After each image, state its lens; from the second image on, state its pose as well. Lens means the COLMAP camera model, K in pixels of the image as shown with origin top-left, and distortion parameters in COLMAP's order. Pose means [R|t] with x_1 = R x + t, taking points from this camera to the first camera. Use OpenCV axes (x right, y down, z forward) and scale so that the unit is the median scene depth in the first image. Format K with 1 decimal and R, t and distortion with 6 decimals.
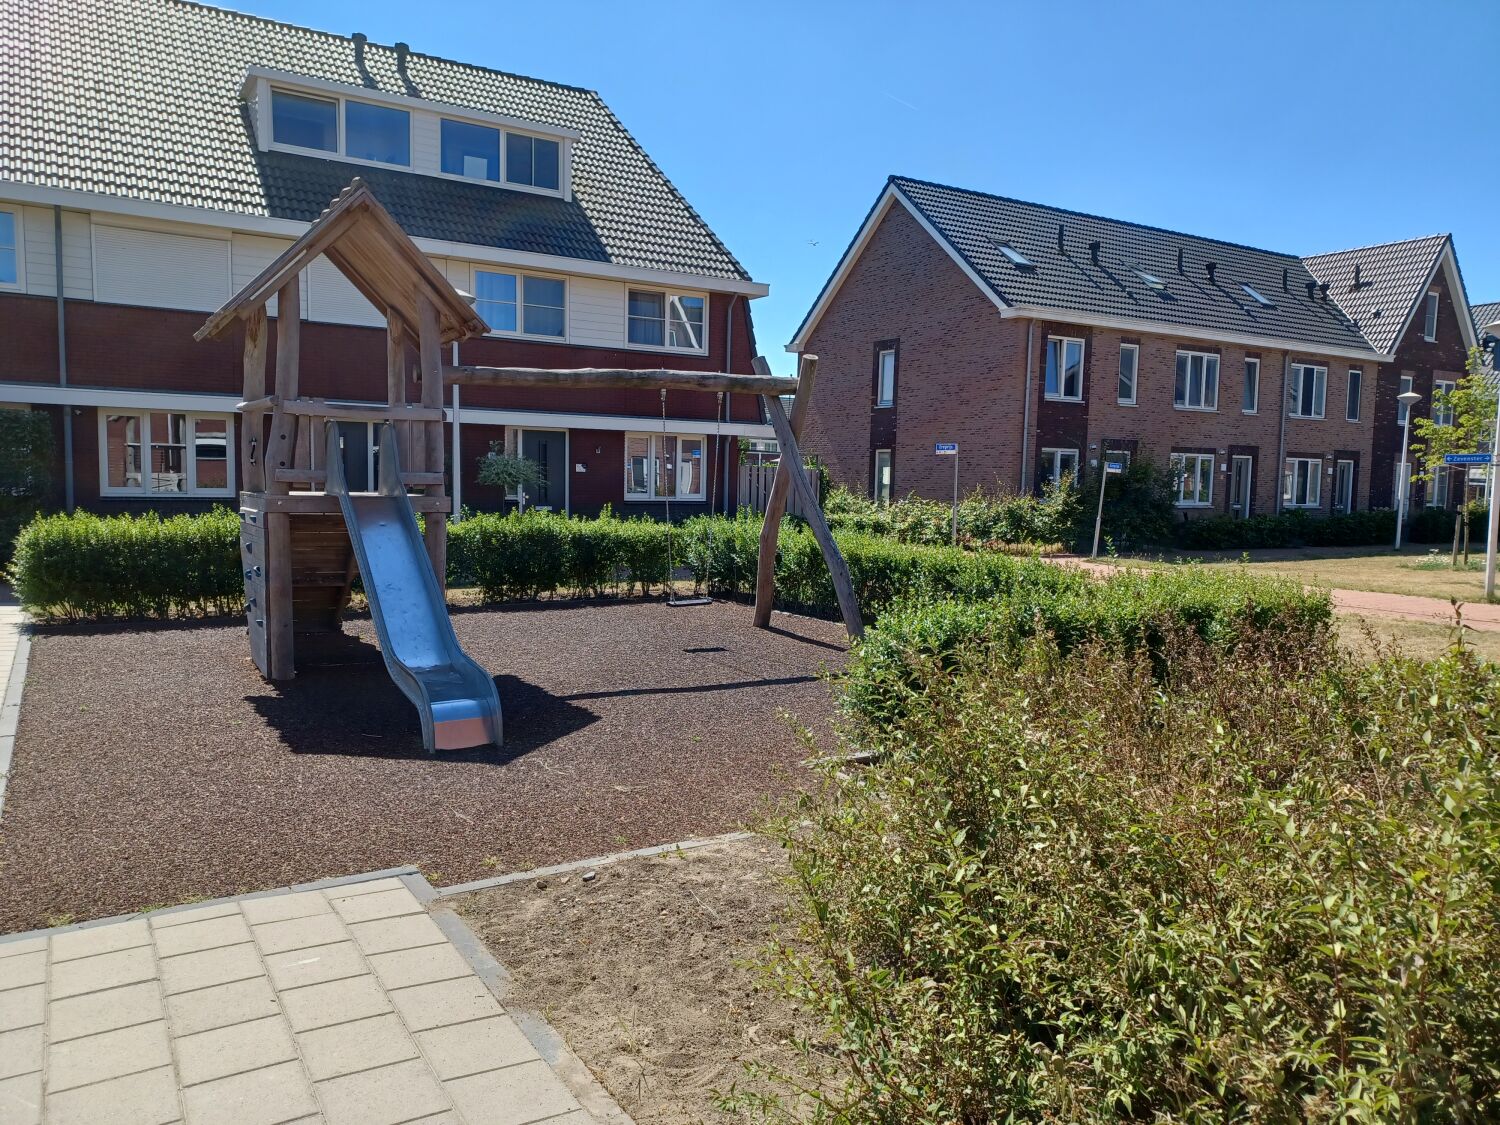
lens RADIAL K [[1118.4, 0, 707.7], [0, 1118.4, 563.8], [0, 0, 1]] dist [0.000277, -0.028380]
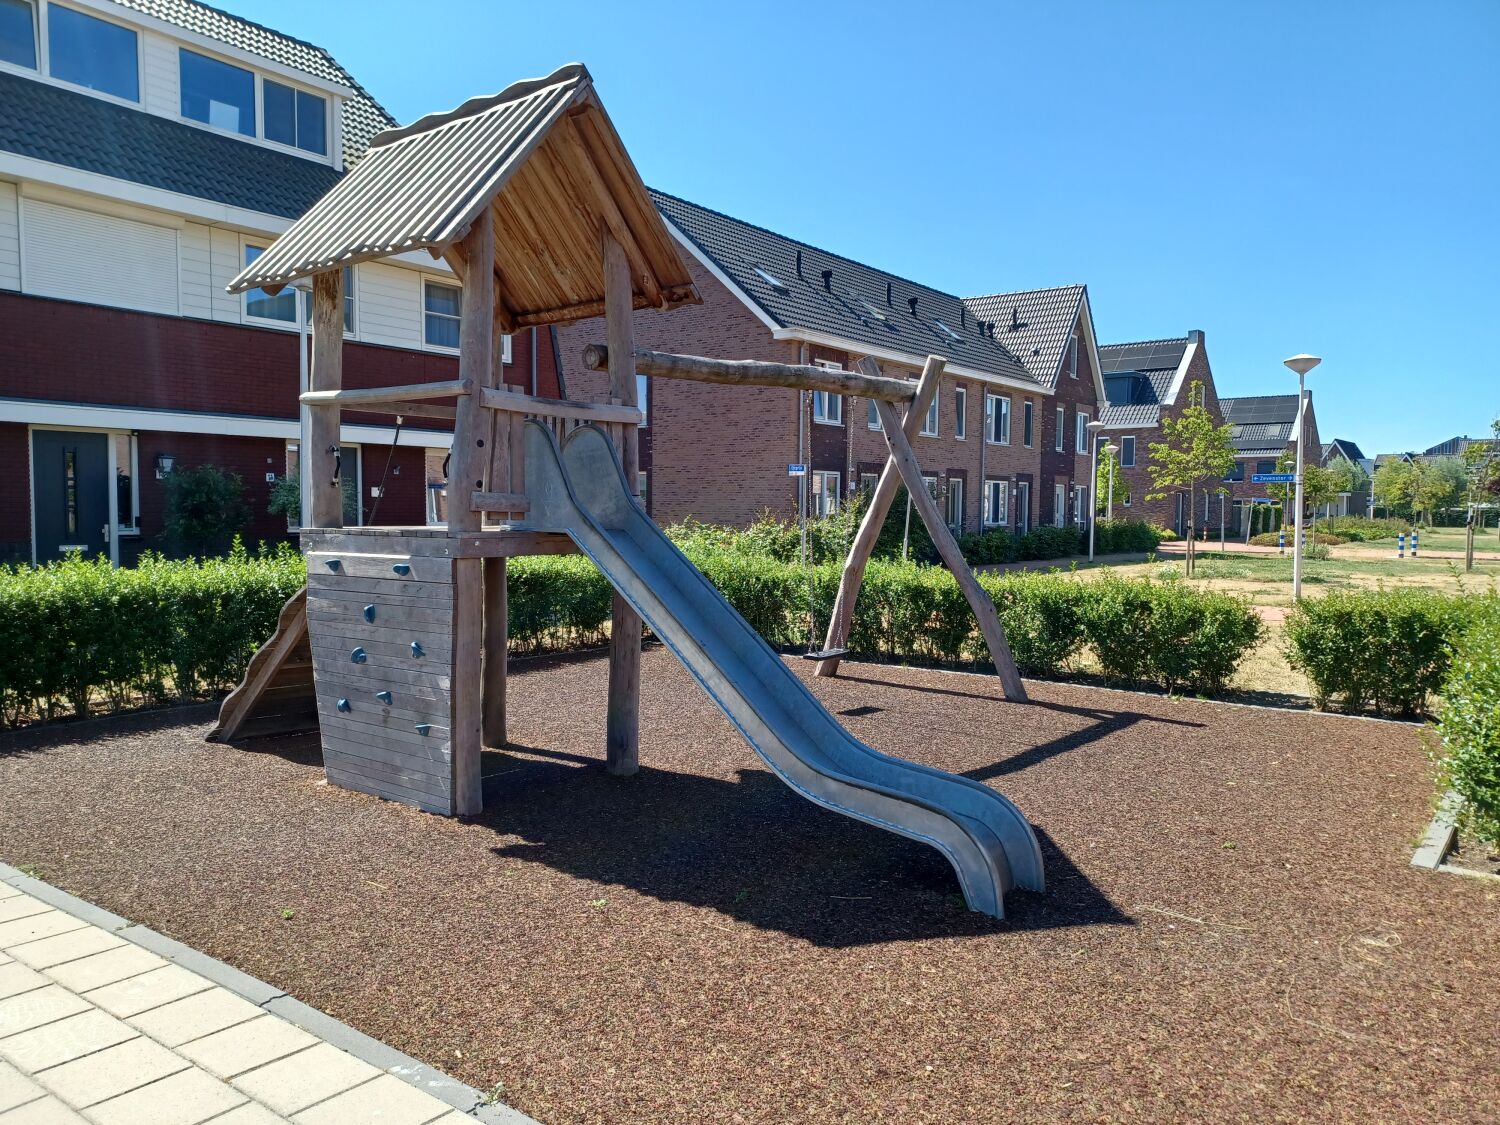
lens RADIAL K [[1118.4, 0, 751.1], [0, 1118.4, 565.9], [0, 0, 1]] dist [0.000277, -0.028380]
pose [[0.918258, -0.030472, 0.394808, -0.141452], [0.038242, 0.999199, -0.011825, -0.008127], [-0.394132, 0.025957, 0.918687, 0.099759]]
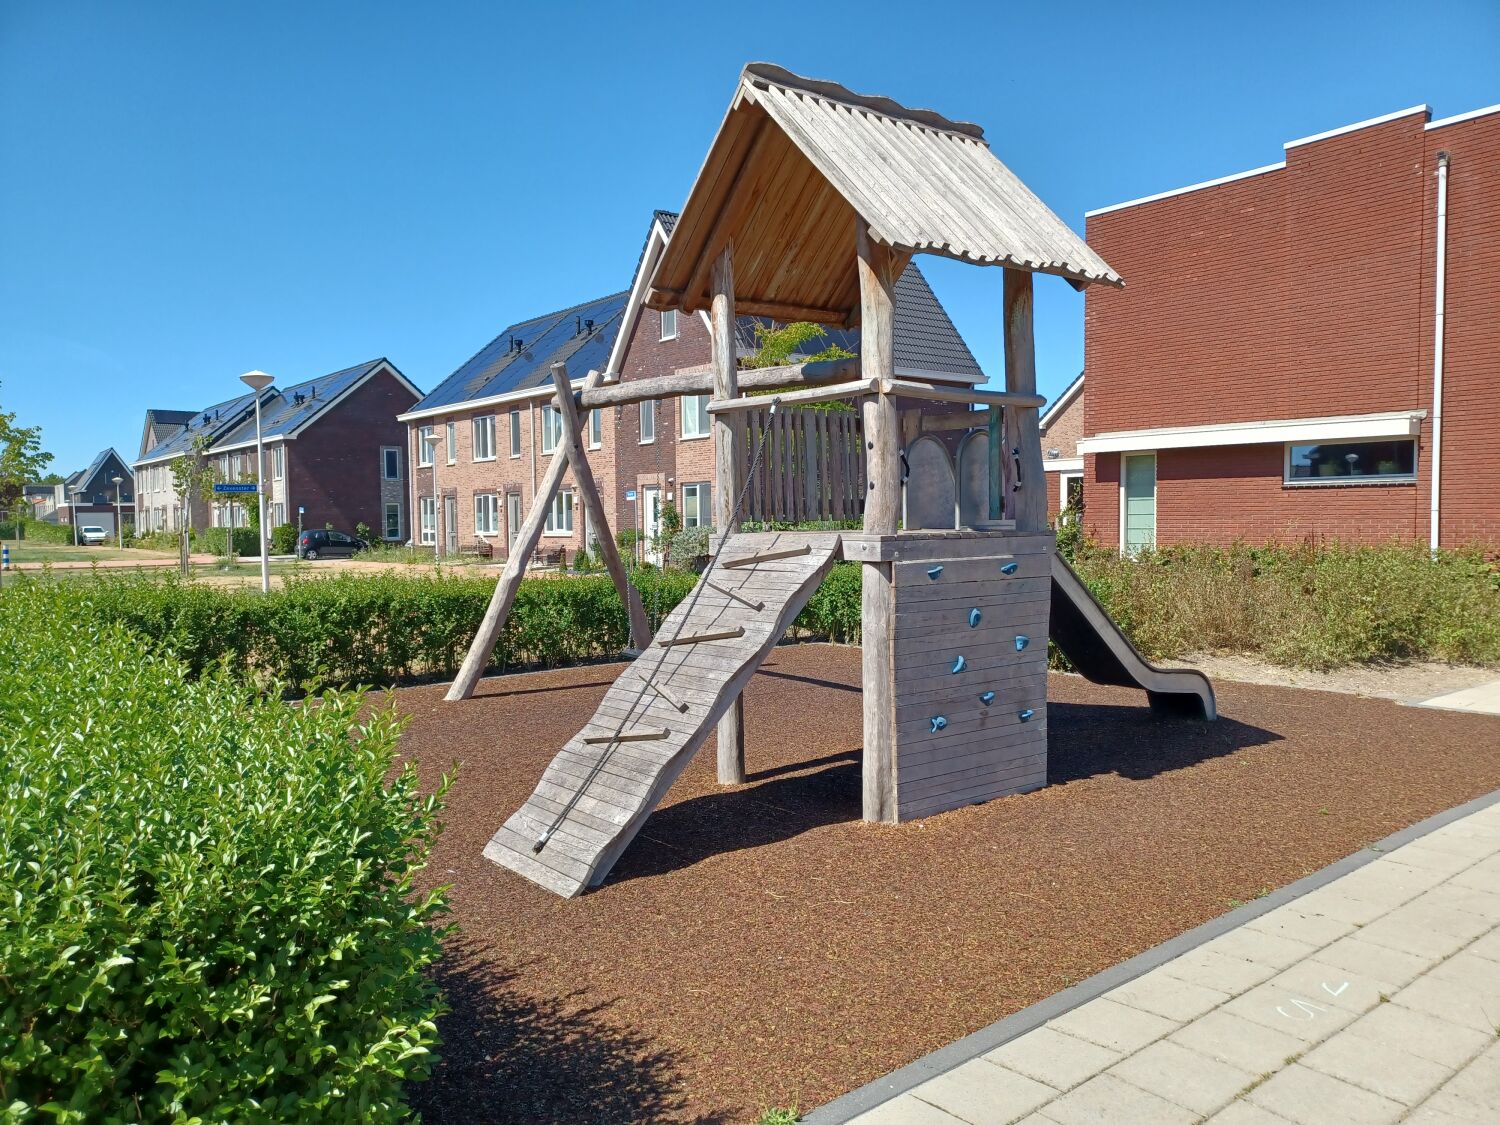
lens RADIAL K [[1118.4, 0, 754.9], [0, 1118.4, 572.4], [0, 0, 1]] dist [0.000277, -0.028380]
pose [[-0.171075, -0.060969, 0.983370, -0.632586], [0.081359, 0.993801, 0.075770, -0.072970], [-0.981893, 0.092968, -0.165054, 0.911156]]
